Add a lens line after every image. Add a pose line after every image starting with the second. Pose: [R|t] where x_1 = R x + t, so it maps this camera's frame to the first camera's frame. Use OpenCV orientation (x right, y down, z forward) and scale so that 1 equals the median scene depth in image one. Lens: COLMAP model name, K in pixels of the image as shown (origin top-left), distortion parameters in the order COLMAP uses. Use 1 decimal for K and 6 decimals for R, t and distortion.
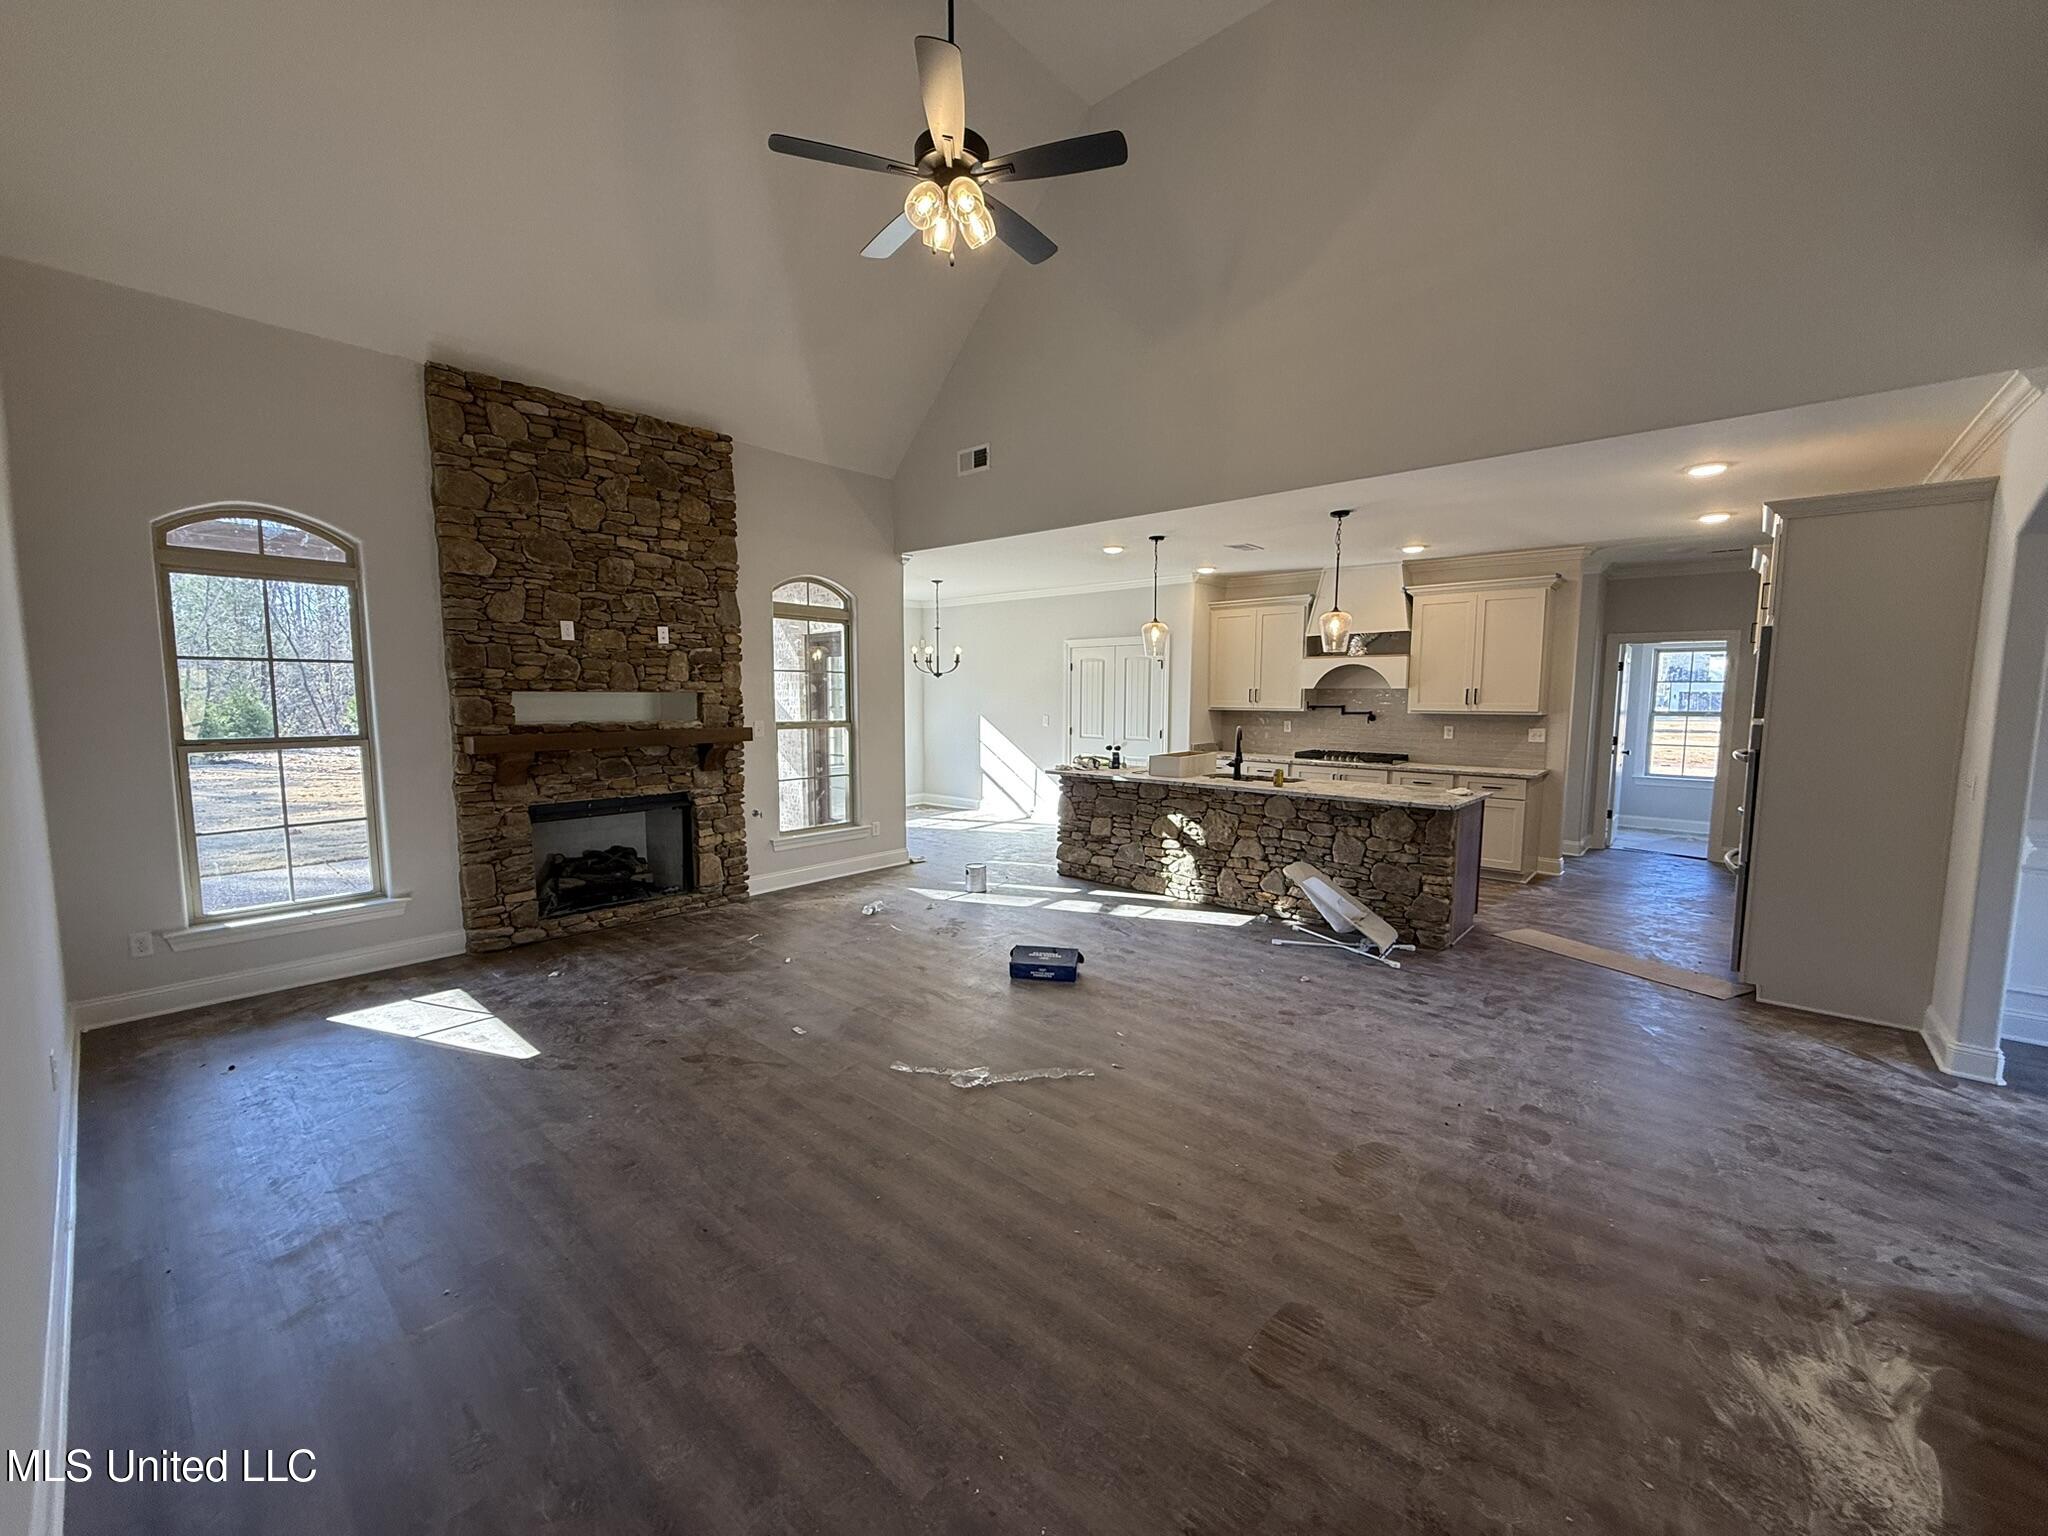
lens RADIAL K [[812.2, 0, 1017.9], [0, 812.2, 770.5], [0, 0, 1]] dist [0.000384, -0.000146]
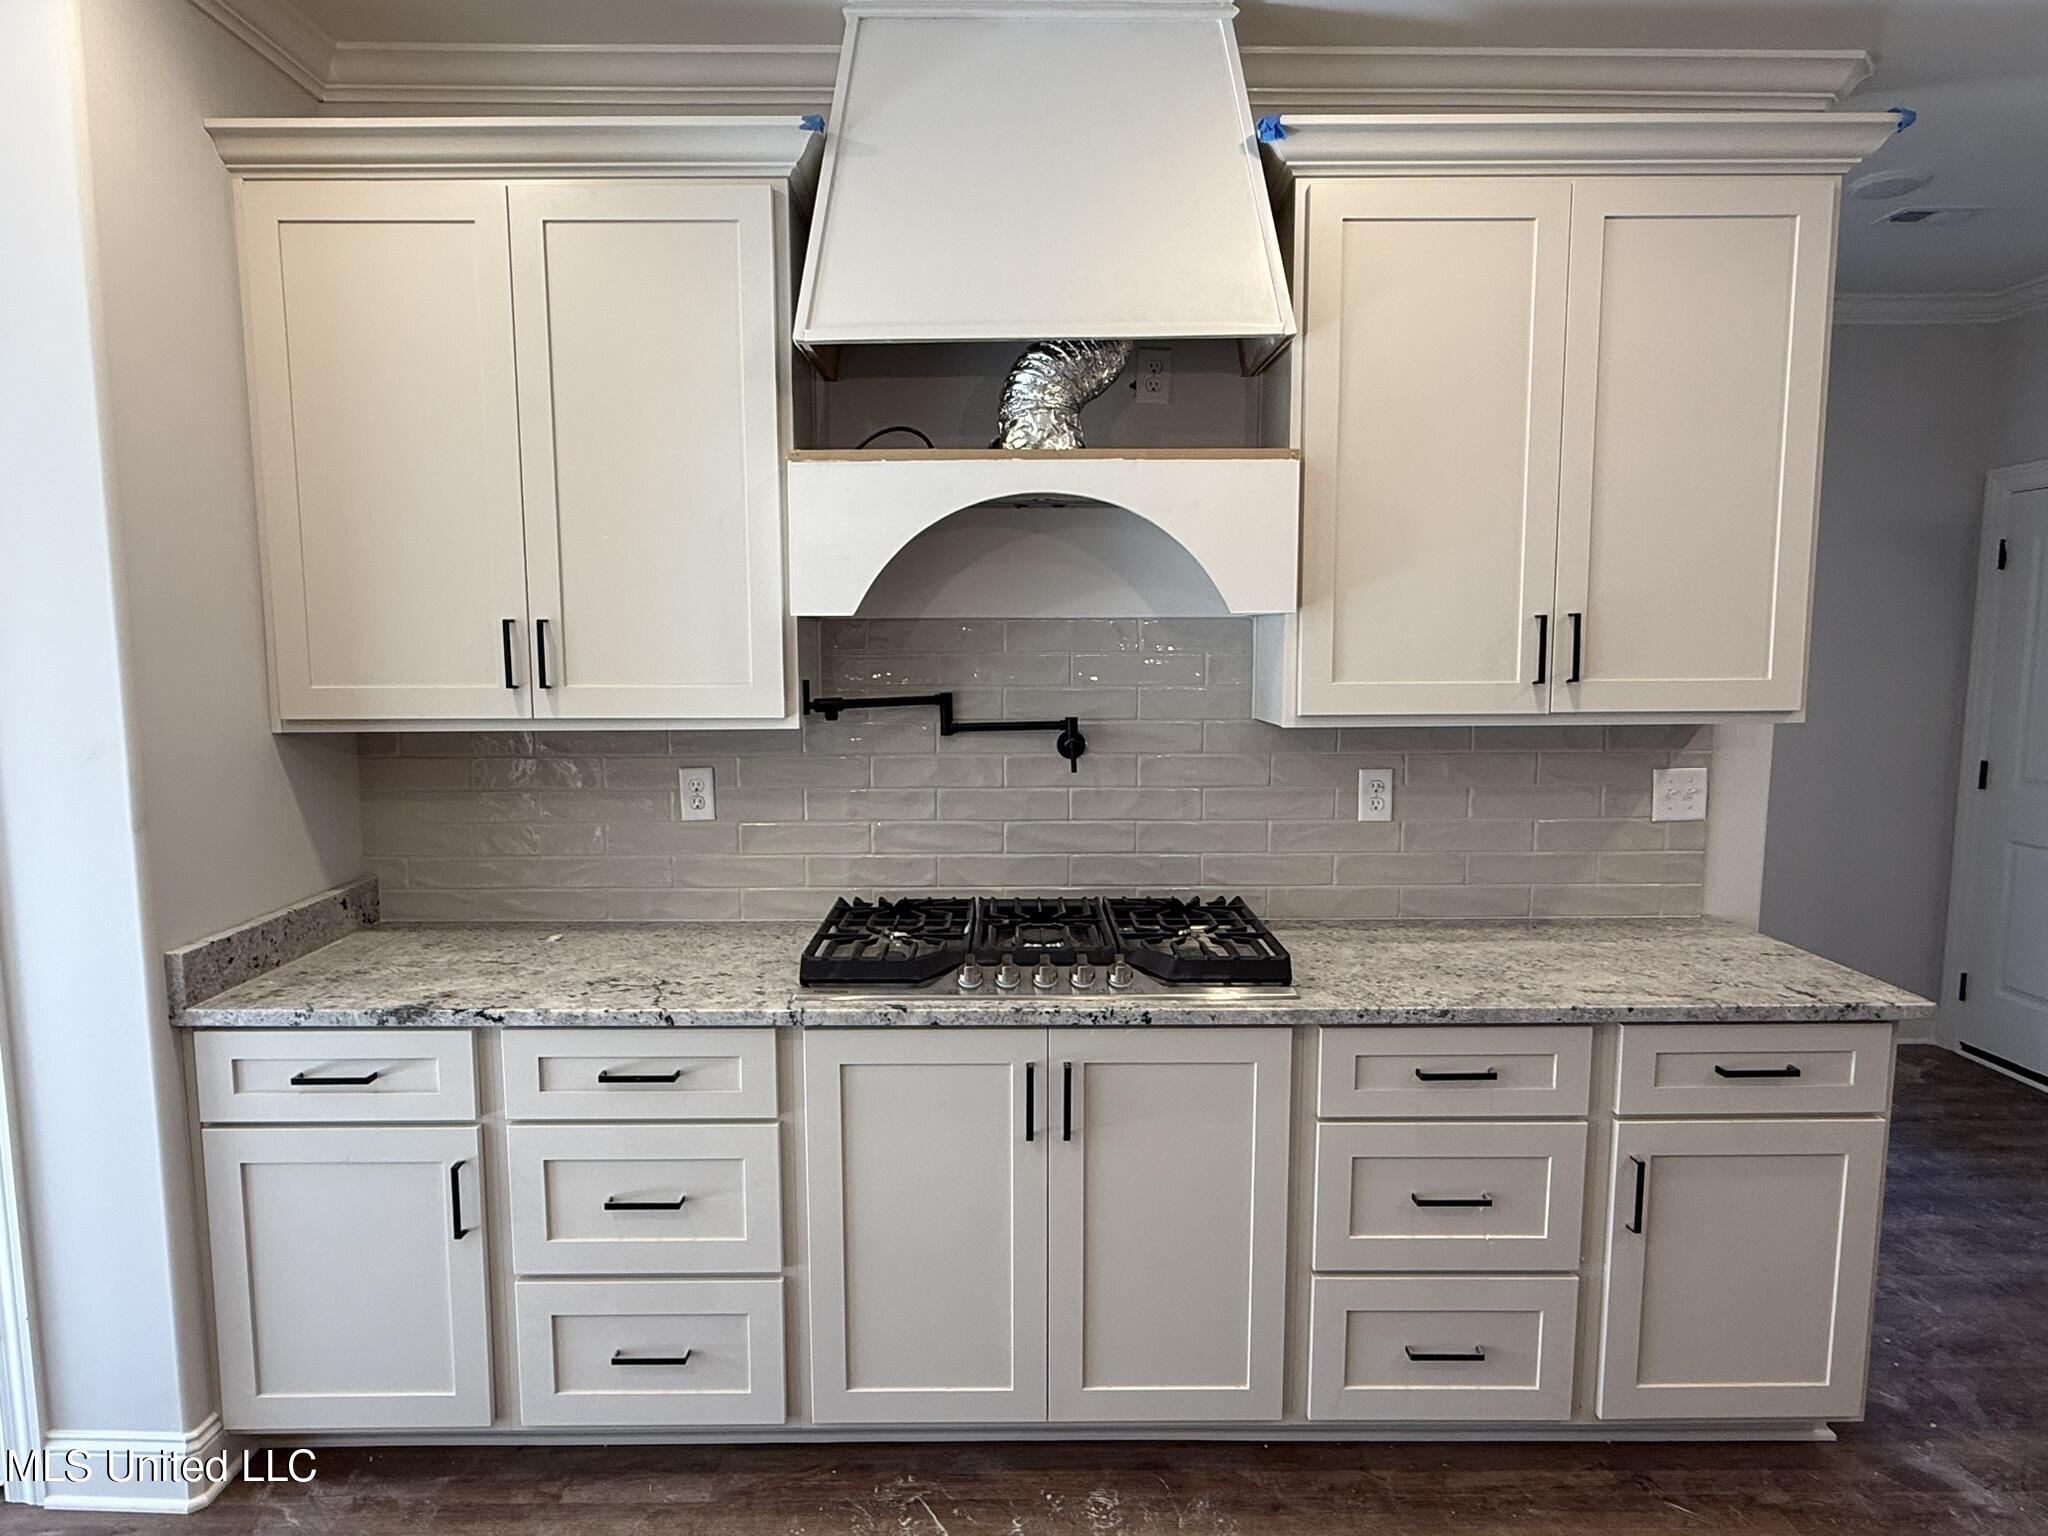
lens RADIAL K [[1192.2, 0, 1013.5], [0, 1192.2, 770.2], [0, 0, 1]] dist [-0.002514, -0.000509]
pose [[0.740504, -0.080981, 0.667155, 0.297394], [0.069701, 0.996614, 0.043608, -0.110367], [-0.668428, 0.014209, 0.743641, 1.145636]]
